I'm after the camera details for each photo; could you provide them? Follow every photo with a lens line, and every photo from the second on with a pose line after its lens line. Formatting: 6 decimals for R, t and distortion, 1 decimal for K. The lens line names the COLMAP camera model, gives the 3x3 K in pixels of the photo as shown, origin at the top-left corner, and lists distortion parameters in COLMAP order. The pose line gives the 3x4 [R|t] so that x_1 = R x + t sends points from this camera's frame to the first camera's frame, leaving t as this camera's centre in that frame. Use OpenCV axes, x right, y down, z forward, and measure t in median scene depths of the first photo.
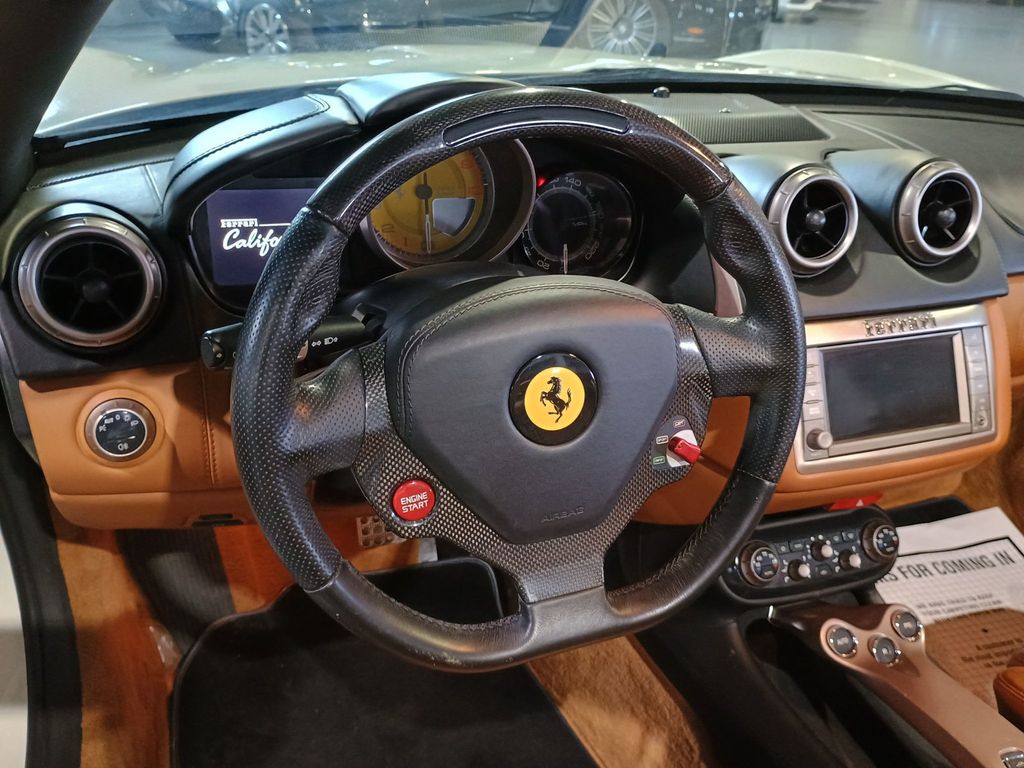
lens RADIAL K [[868.7, 0, 512.0], [0, 868.7, 384.0], [0, 0, 1]] dist [-0.000058, -0.005107]
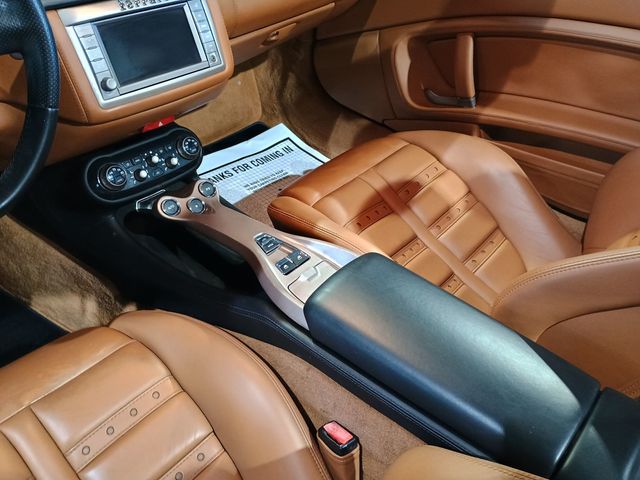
lens RADIAL K [[545.0, 0, 320.0], [0, 545.0, 240.0], [0, 0, 1]] dist [0.079323, -0.093868]
pose [[0.871342, -0.293242, 0.393412, 0.172636], [0.189557, 0.940699, 0.281343, 0.098027], [-0.452584, -0.170572, 0.875256, -0.075237]]
